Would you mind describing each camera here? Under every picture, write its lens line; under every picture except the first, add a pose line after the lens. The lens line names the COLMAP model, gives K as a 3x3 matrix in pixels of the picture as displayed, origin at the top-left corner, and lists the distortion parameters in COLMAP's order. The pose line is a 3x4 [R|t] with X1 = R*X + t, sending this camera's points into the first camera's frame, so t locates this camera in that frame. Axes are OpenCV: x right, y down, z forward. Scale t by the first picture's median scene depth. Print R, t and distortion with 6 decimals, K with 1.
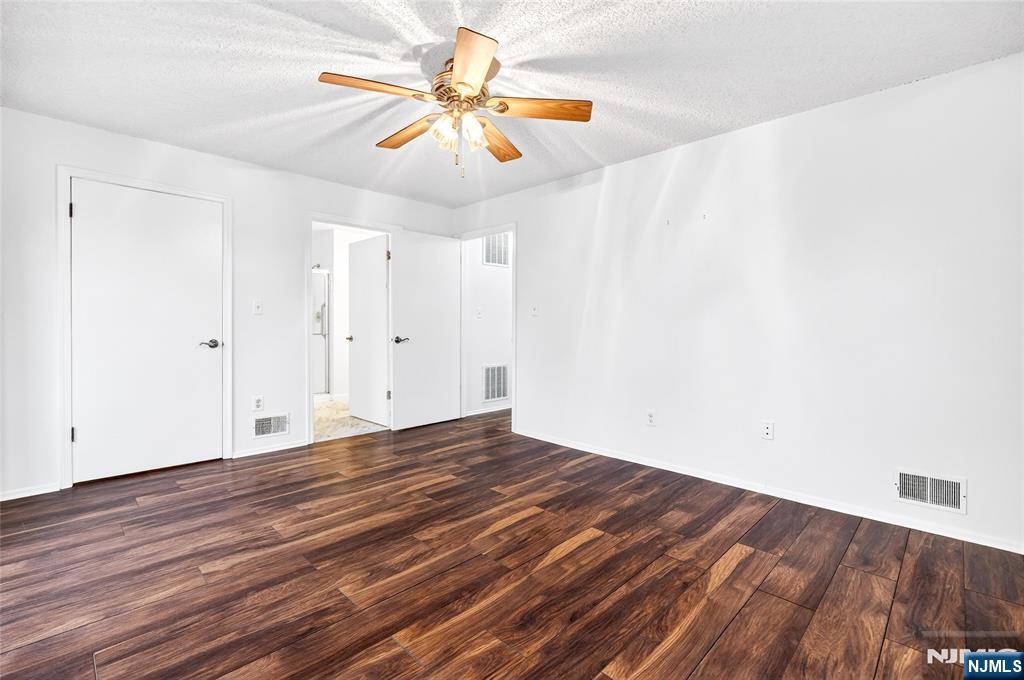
lens RADIAL K [[453.9, 0, 513.1], [0, 453.9, 331.3], [0, 0, 1]] dist [-0.000301, 0.000134]
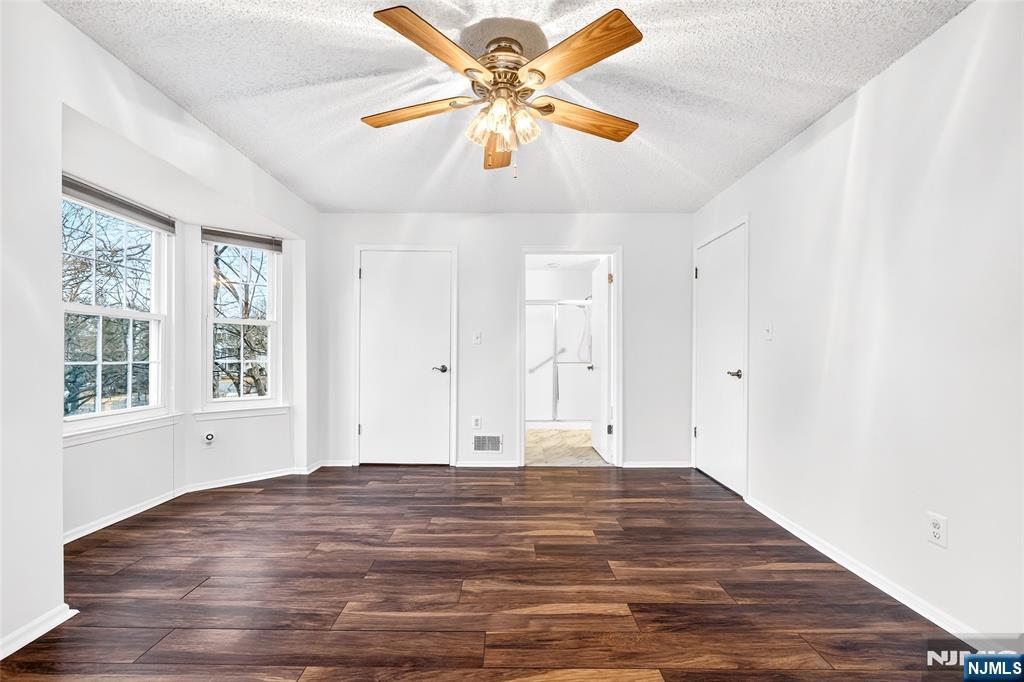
lens RADIAL K [[454.7, 0, 507.9], [0, 454.7, 355.3], [0, 0, 1]] dist [-0.001304, -0.000220]
pose [[0.699719, 0.002643, -0.714413, 0.485519], [-0.012093, 0.999894, -0.008145, -0.001176], [0.714316, 0.014338, 0.699677, 0.401565]]
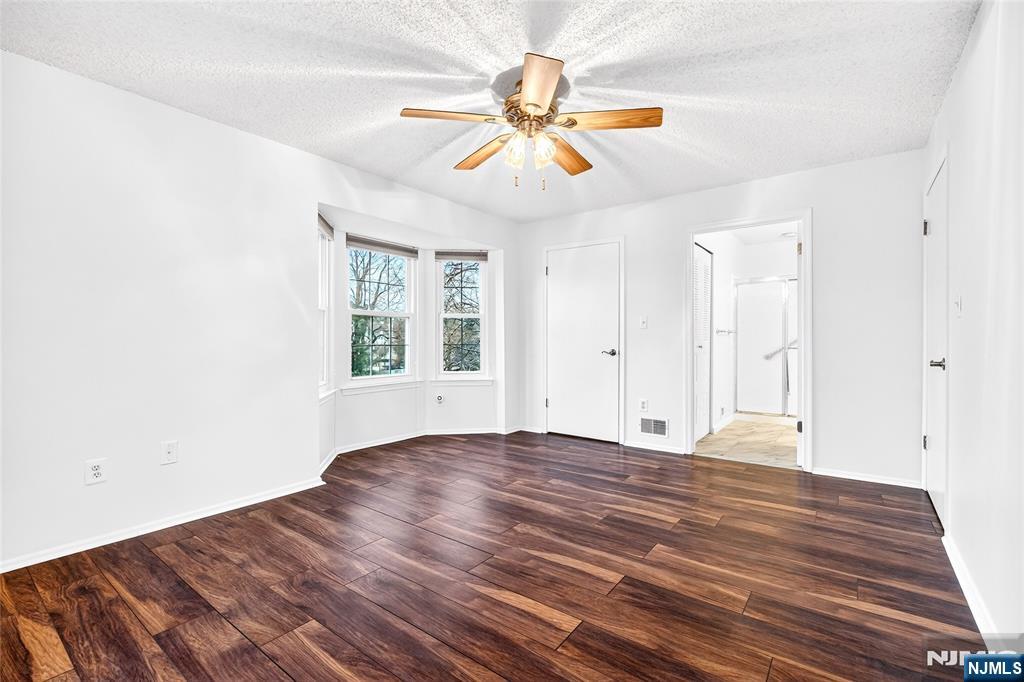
lens RADIAL K [[454.1, 0, 513.0], [0, 454.1, 339.6], [0, 0, 1]] dist [-0.000233, -0.000007]
pose [[0.132002, -0.000482, -0.991249, 0.873742], [-0.011579, 0.999931, -0.002028, -0.005235], [0.991182, 0.011746, 0.131988, 0.804645]]
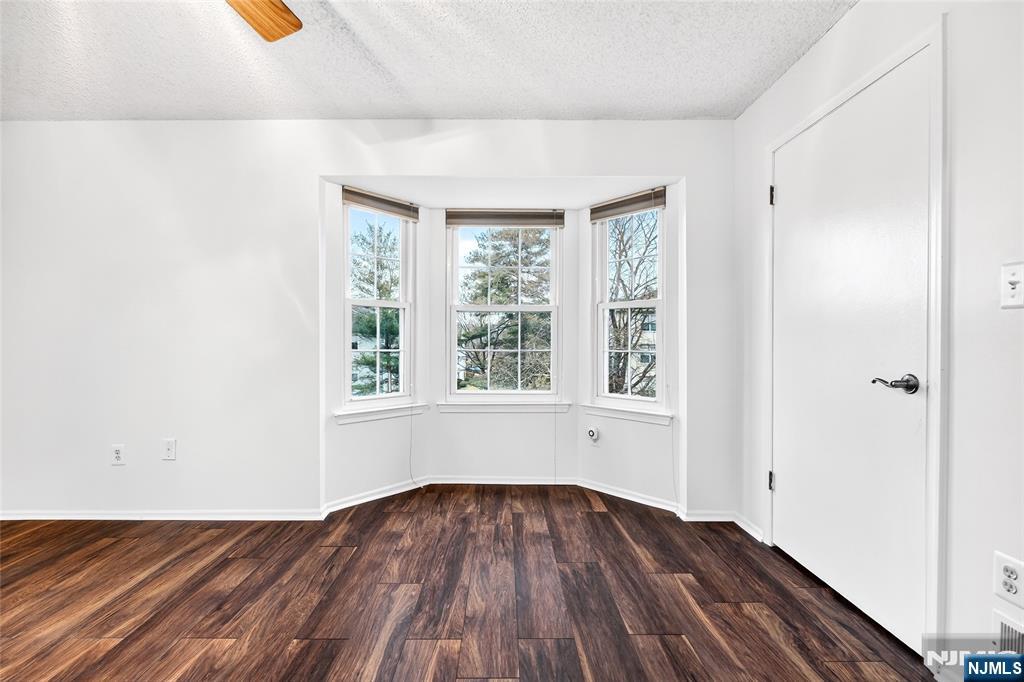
lens RADIAL K [[454.4, 0, 501.3], [0, 454.4, 344.4], [0, 0, 1]] dist [-0.000416, -0.000085]
pose [[-0.718198, 0.002421, -0.695835, -0.109317], [-0.010813, 0.999834, 0.014640, -0.019297], [0.695755, 0.018039, -0.718053, 1.537620]]
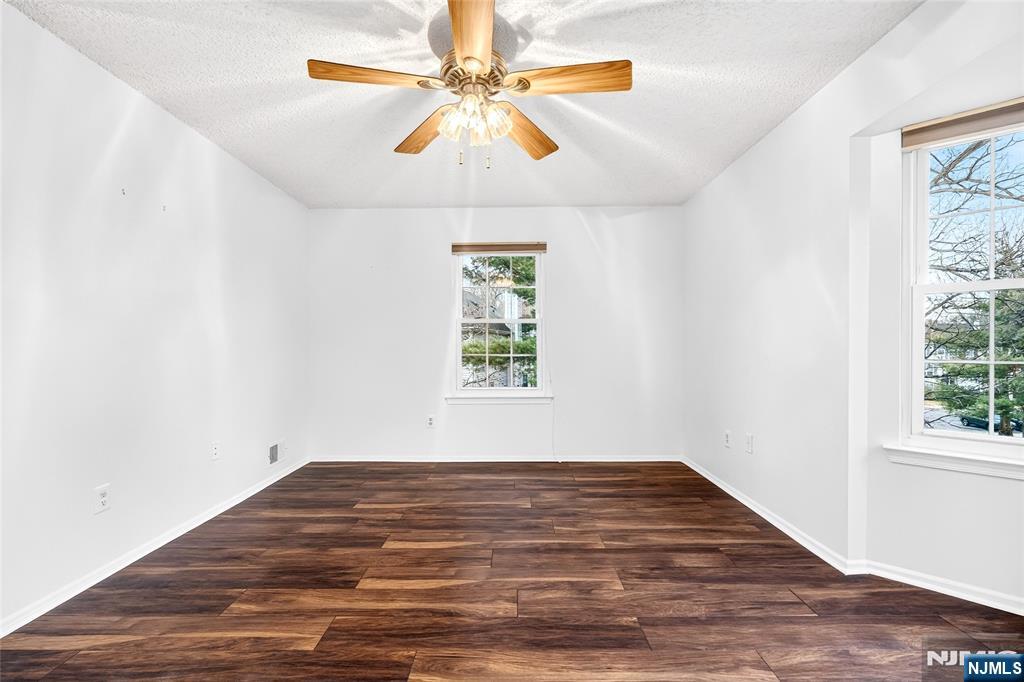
lens RADIAL K [[454.3, 0, 513.2], [0, 454.3, 347.3], [0, 0, 1]] dist [-0.001222, -0.000158]
pose [[-0.696672, -0.003924, 0.717379, -0.757486], [0.009141, 0.999855, 0.014347, -0.023547], [-0.717332, 0.016553, -0.696535, 1.502055]]
